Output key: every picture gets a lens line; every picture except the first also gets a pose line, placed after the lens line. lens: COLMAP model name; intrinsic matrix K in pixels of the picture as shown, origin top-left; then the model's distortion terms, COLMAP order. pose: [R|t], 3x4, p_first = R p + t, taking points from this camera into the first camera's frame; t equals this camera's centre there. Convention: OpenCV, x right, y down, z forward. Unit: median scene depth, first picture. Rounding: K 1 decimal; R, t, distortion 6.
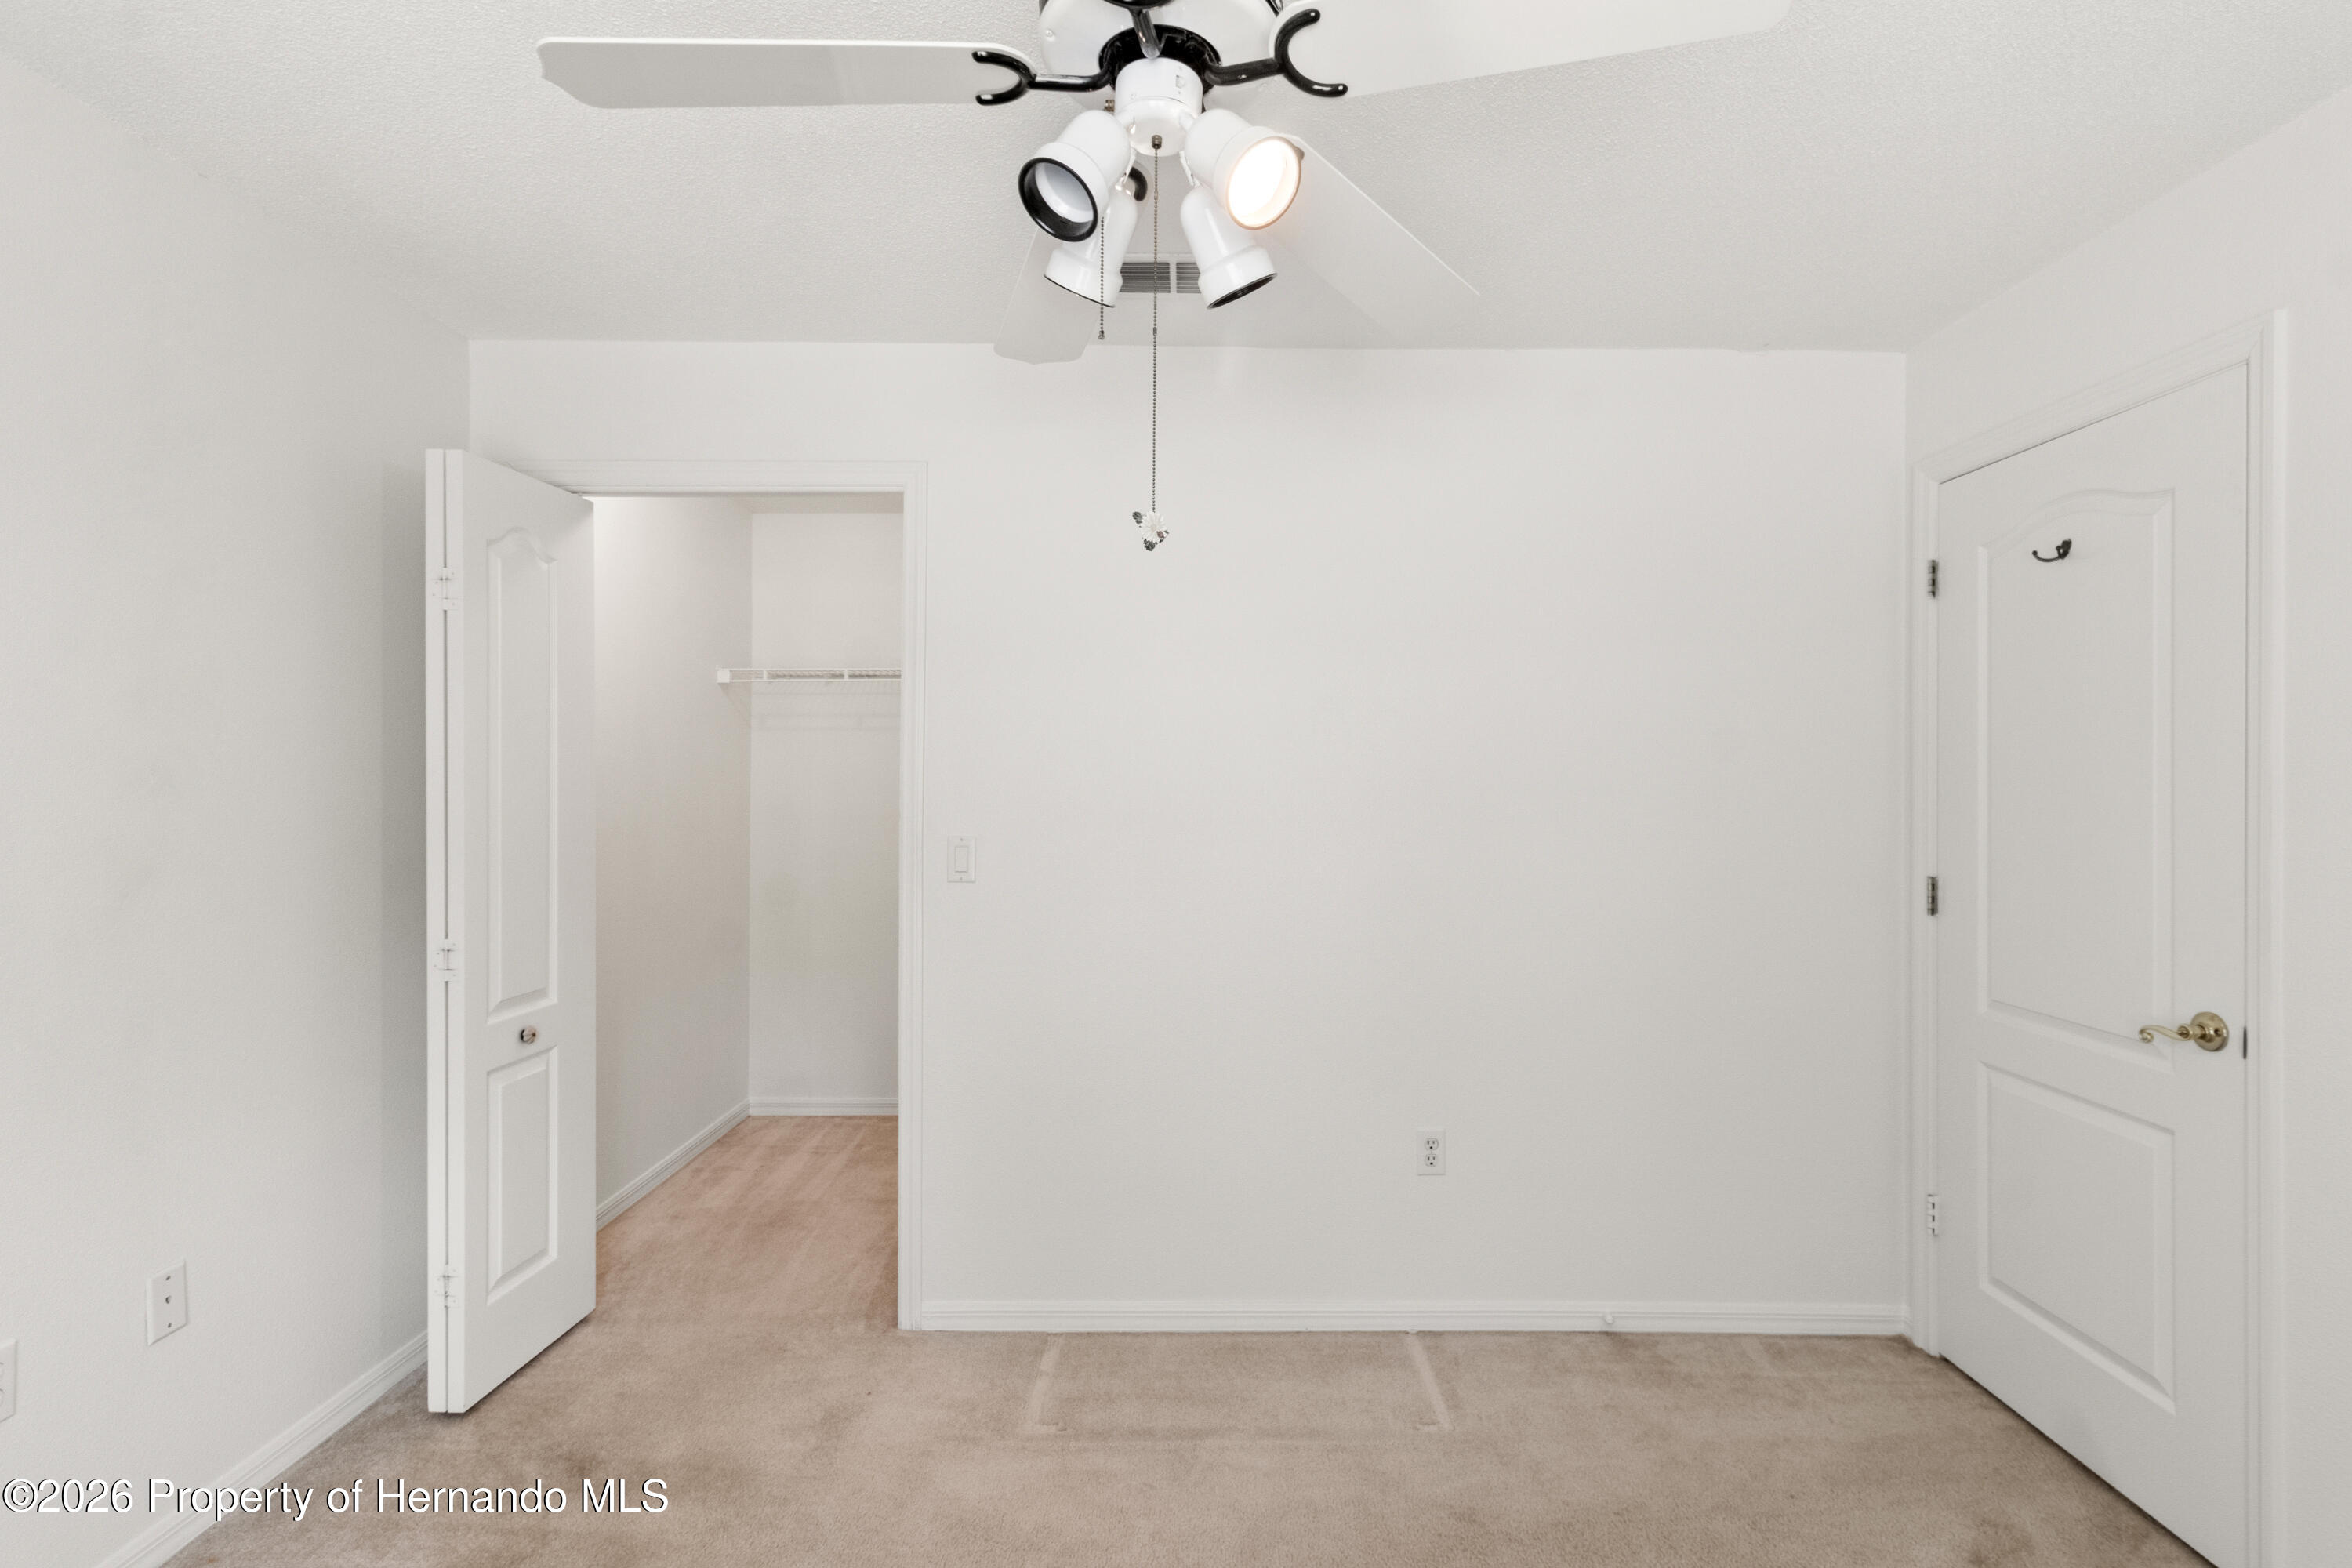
lens RADIAL K [[1104.4, 0, 1192.7], [0, 1104.4, 788.3], [0, 0, 1]] dist [0.002126, 0.000092]
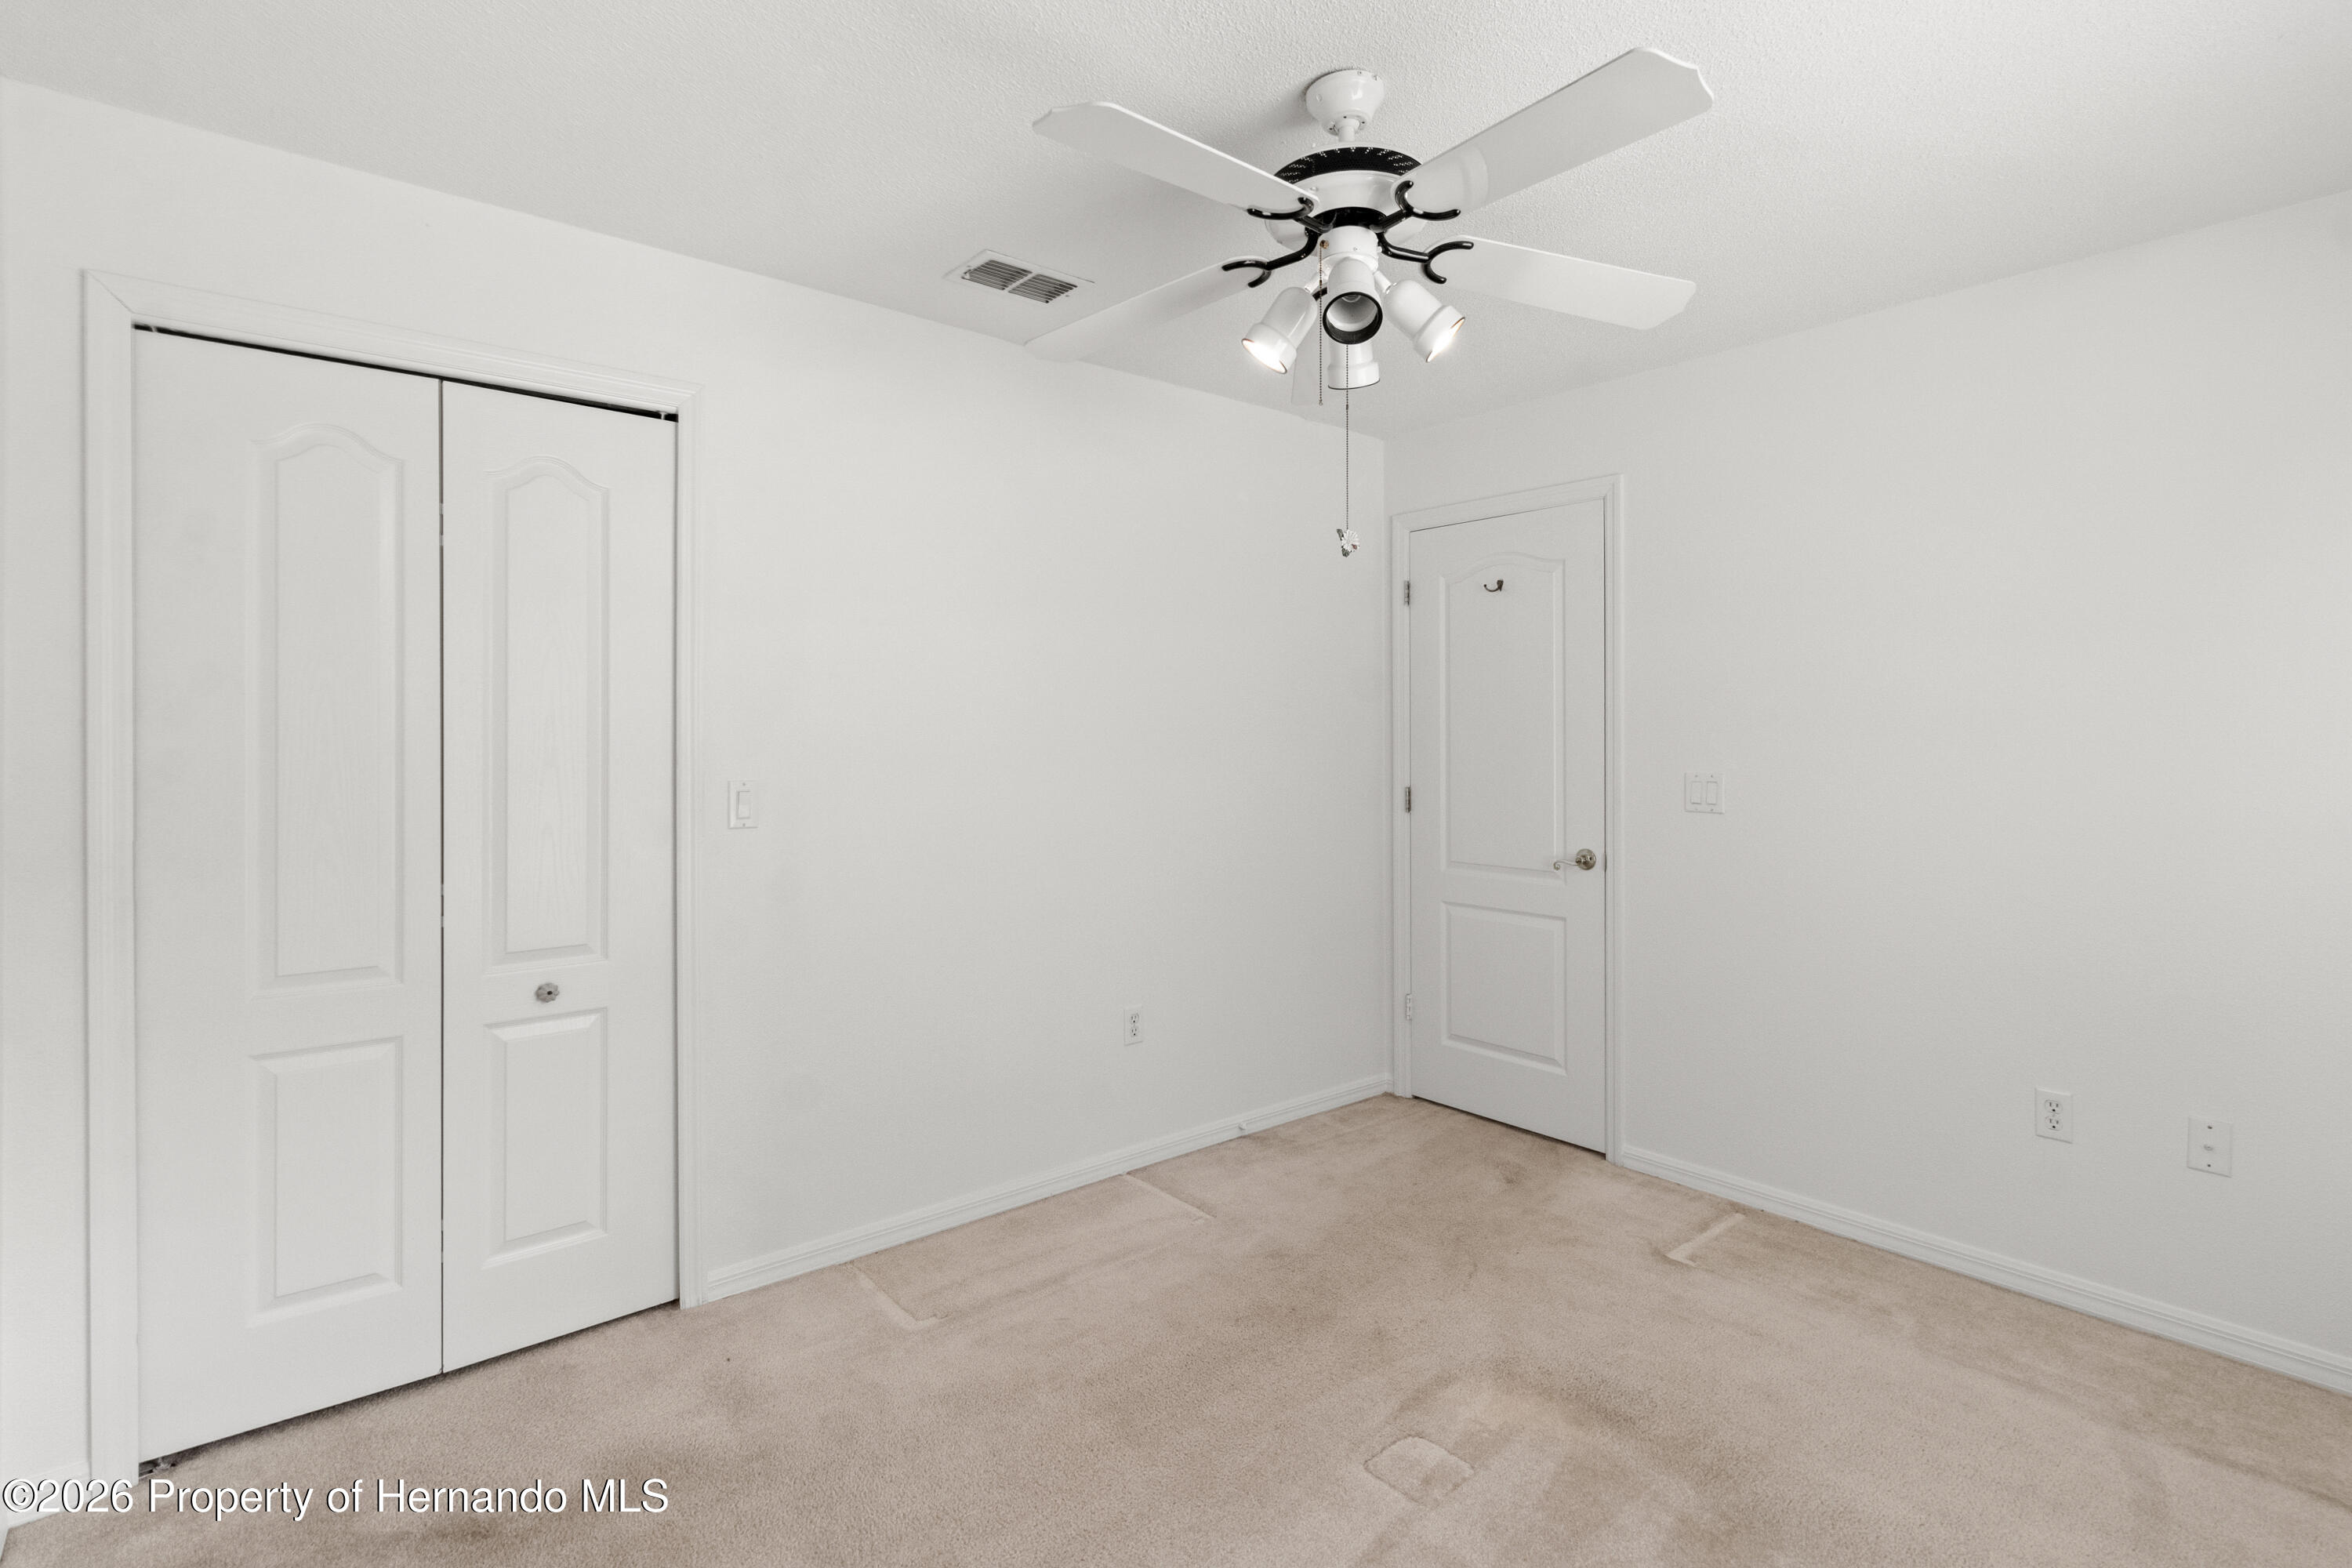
lens RADIAL K [[1104.4, 0, 1219.9], [0, 1104.4, 747.9], [0, 0, 1]] dist [0.002126, 0.000092]
pose [[0.765243, -0.011762, 0.643634, -0.548747], [0.010128, 0.999929, 0.006231, 0.014183], [-0.643662, 0.001750, 0.765308, -0.008571]]
